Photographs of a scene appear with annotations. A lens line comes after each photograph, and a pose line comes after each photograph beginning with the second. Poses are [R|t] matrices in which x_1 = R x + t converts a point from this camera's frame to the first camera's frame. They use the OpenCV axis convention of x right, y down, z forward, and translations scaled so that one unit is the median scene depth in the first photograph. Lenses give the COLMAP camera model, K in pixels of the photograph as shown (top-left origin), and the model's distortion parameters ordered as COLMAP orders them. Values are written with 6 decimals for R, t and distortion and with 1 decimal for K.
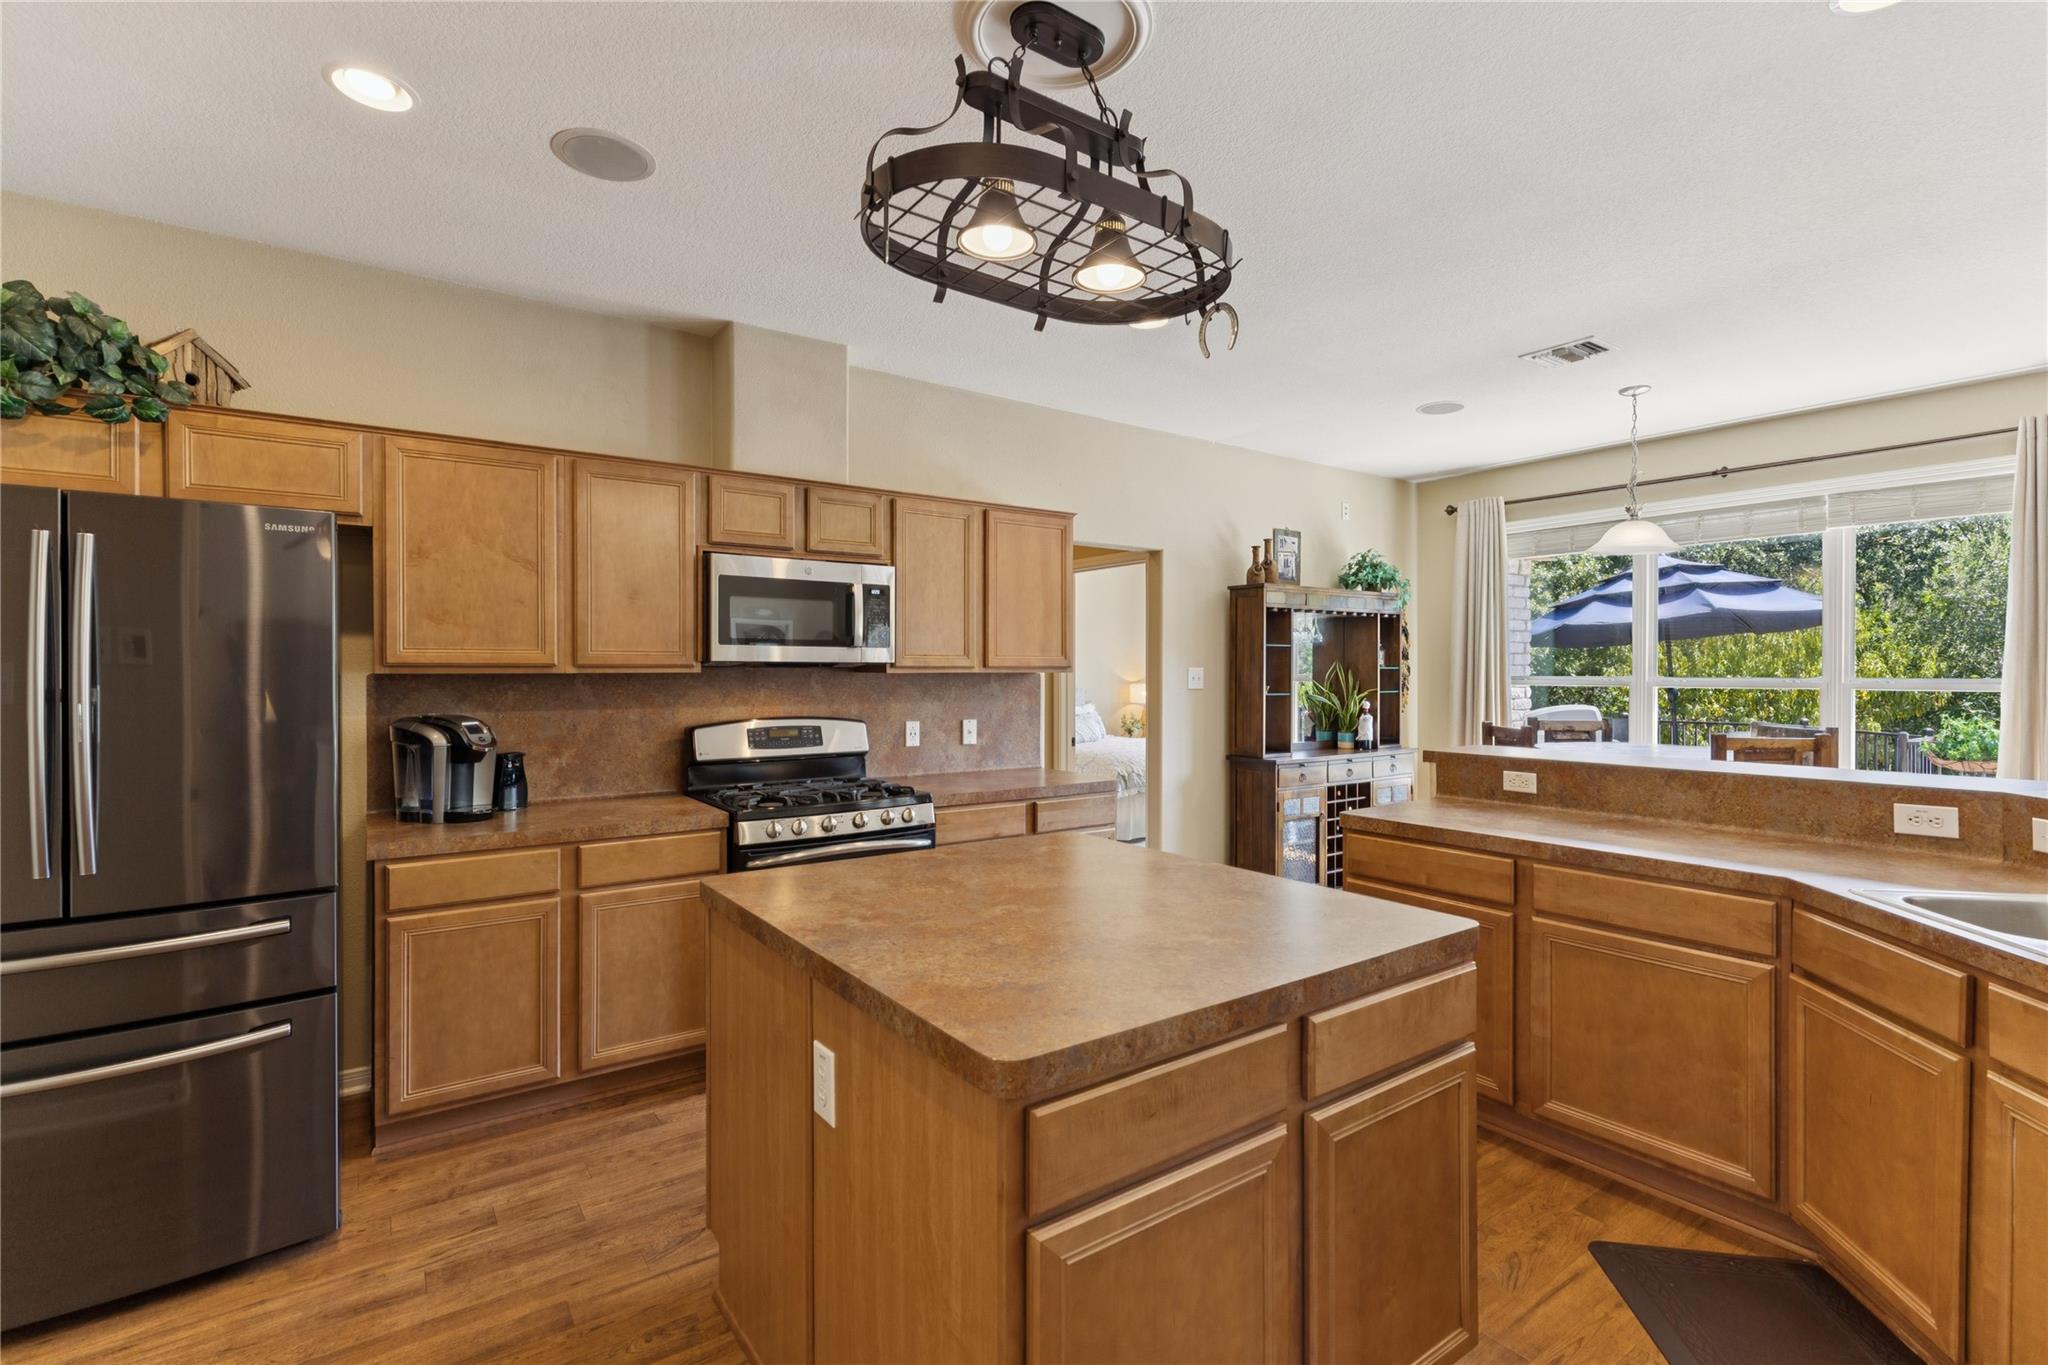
lens RADIAL K [[931.7, 0, 1007.1], [0, 931.7, 674.7], [0, 0, 1]] dist [-0.006095, -0.000012]
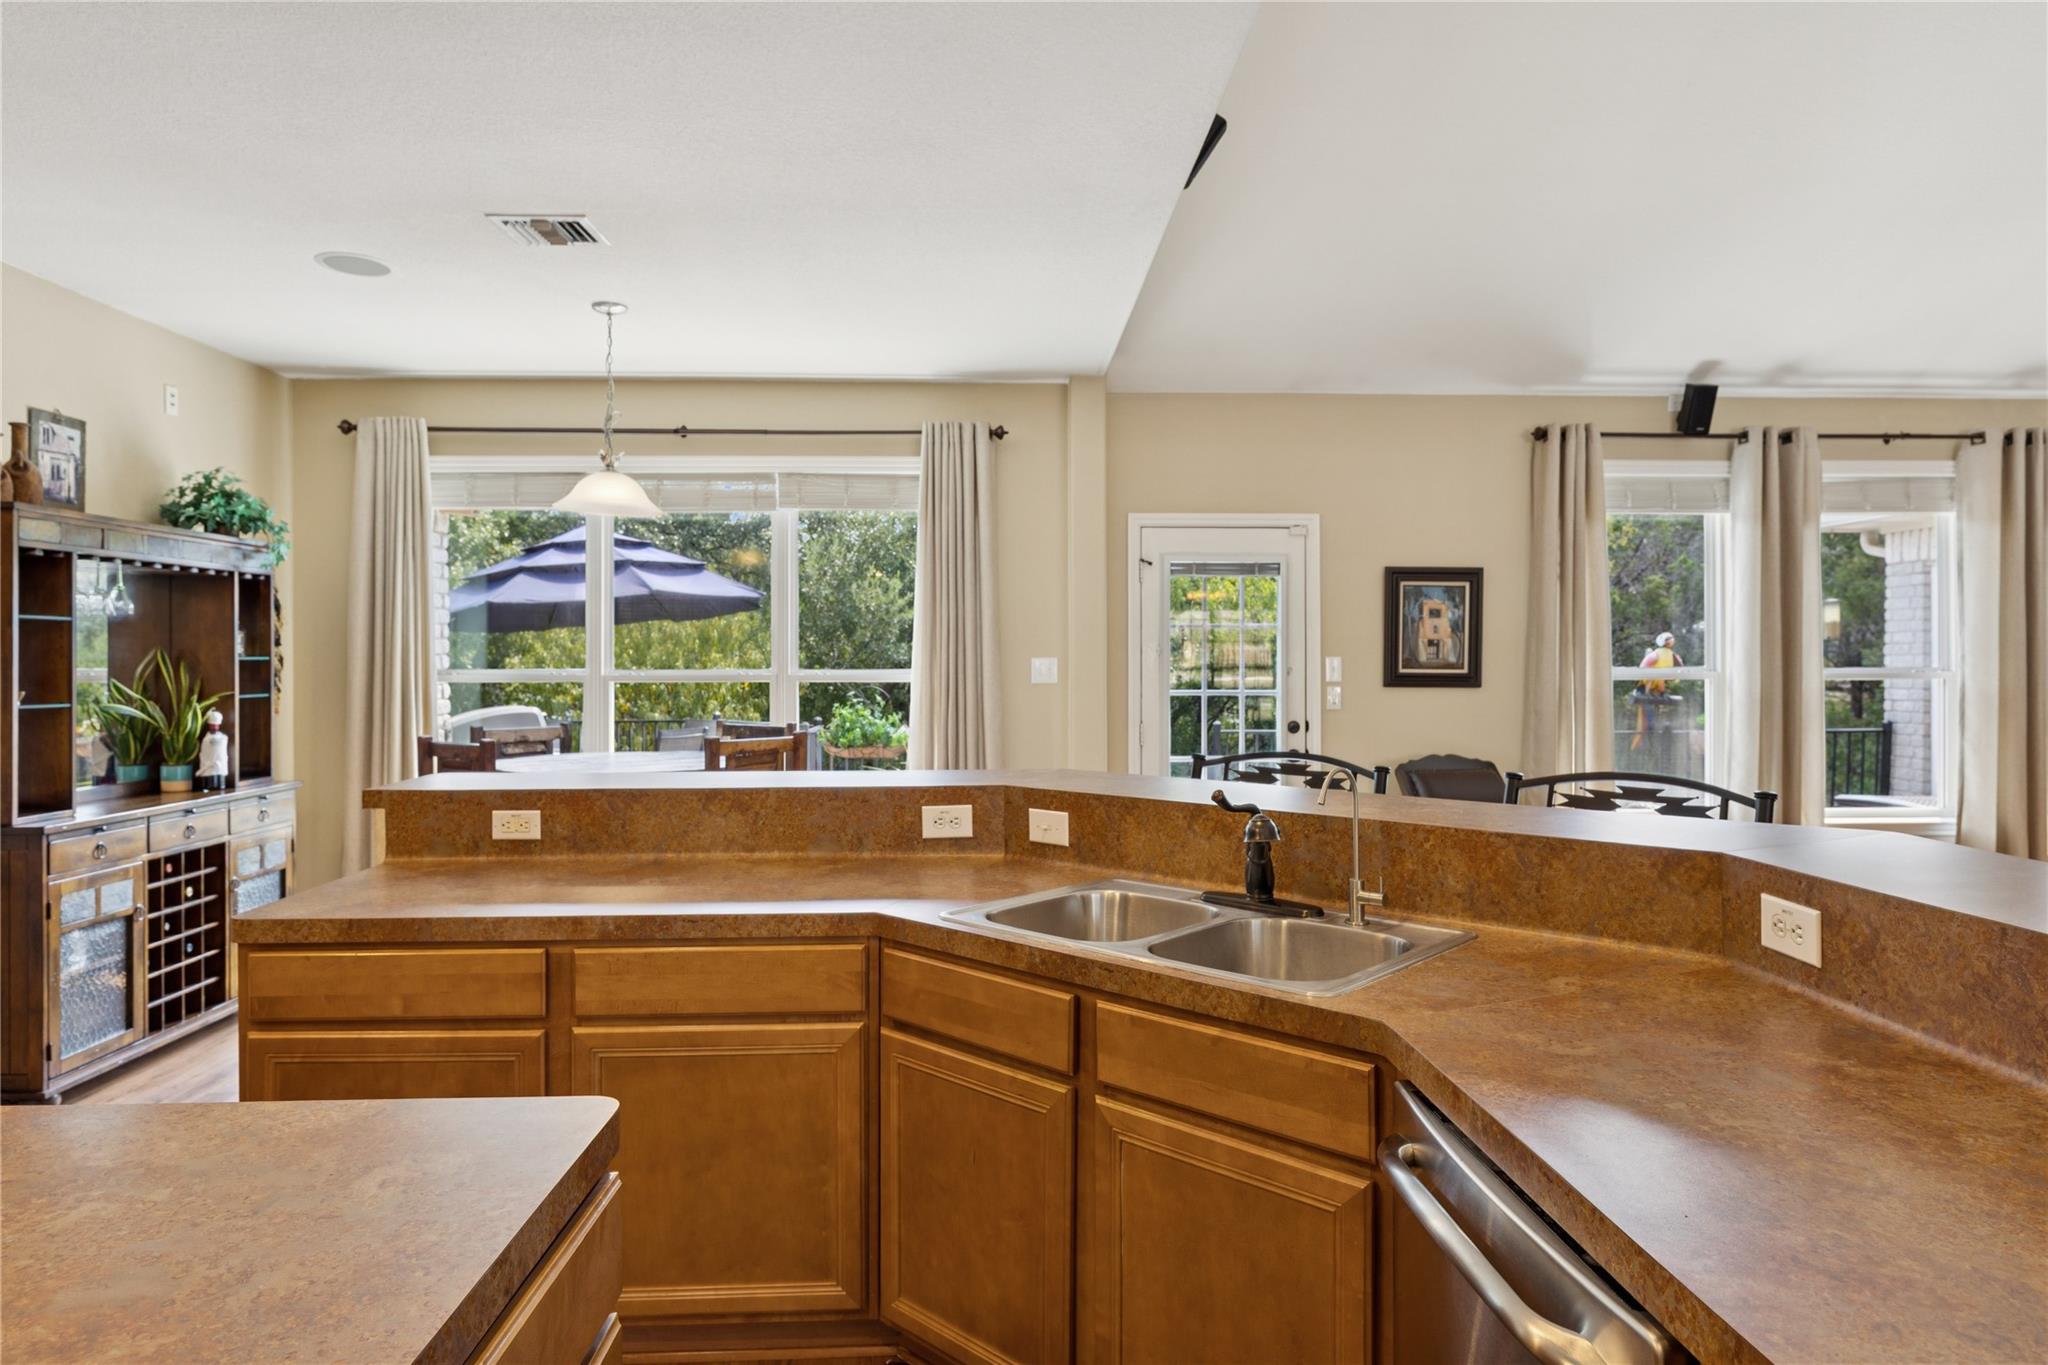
lens RADIAL K [[1206.2, 0, 1041.1], [0, 1206.2, 663.3], [0, 0, 1]] dist [0.001320, -0.003812]
pose [[0.537187, -0.002479, 0.843460, 0.007195], [0.005132, 0.999987, -0.000330, -0.001302], [-0.843448, 0.004506, 0.537192, 0.163632]]
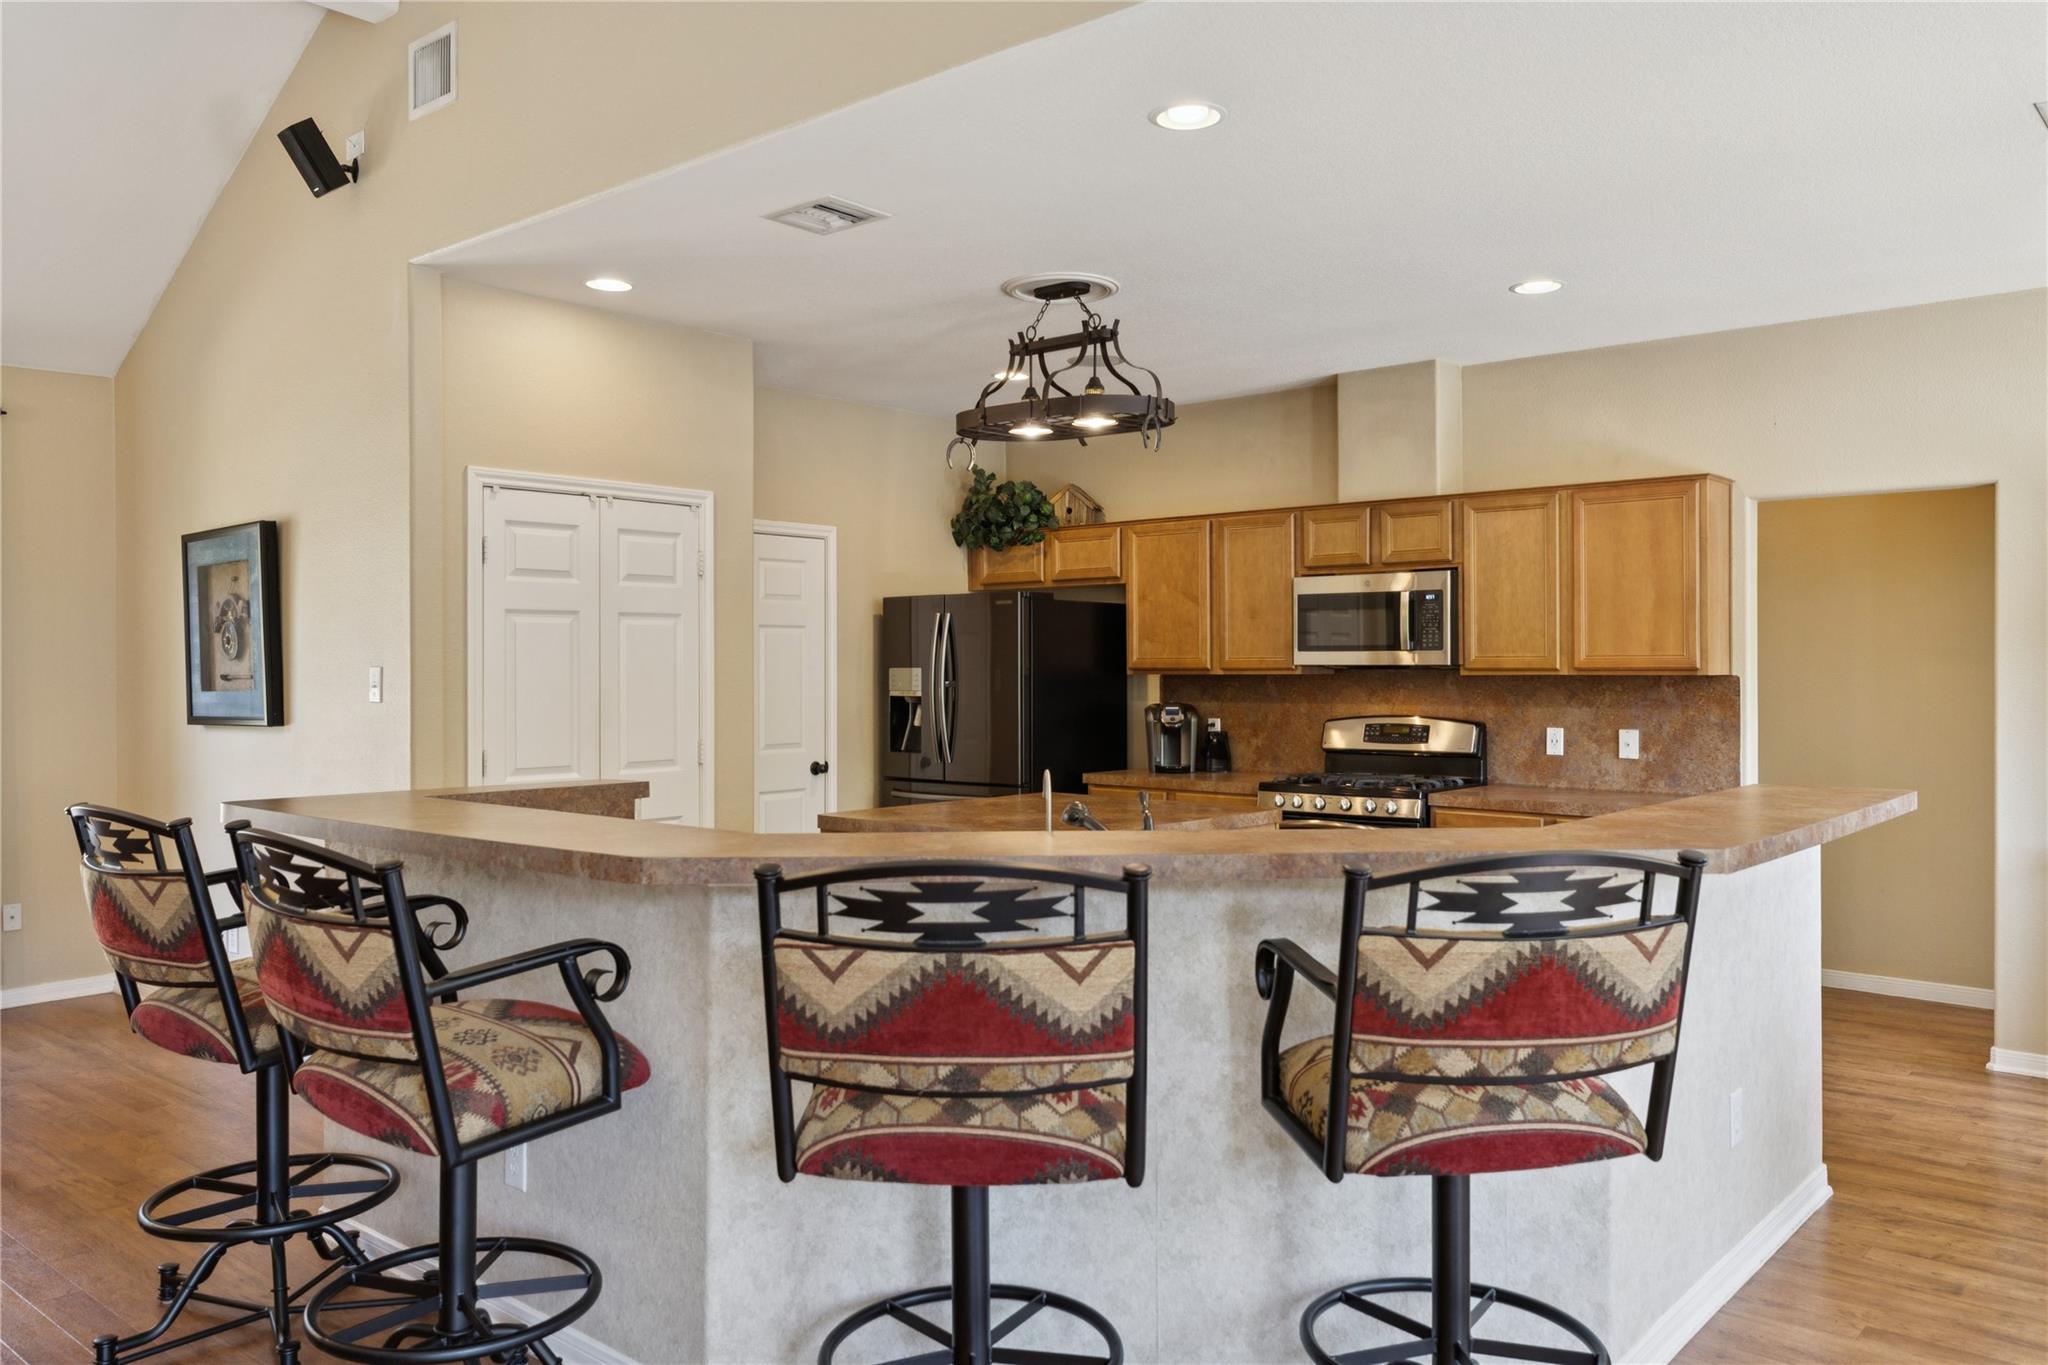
lens RADIAL K [[1519.5, 0, 1065.4], [0, 1519.5, 671.3], [0, 0, 1]] dist [-0.008466, -0.003716]
pose [[0.244263, 0.000270, -0.969709, 1.400475], [-0.001399, 0.999999, -0.000074, -0.005176], [0.969708, 0.001375, 0.244263, 0.191884]]
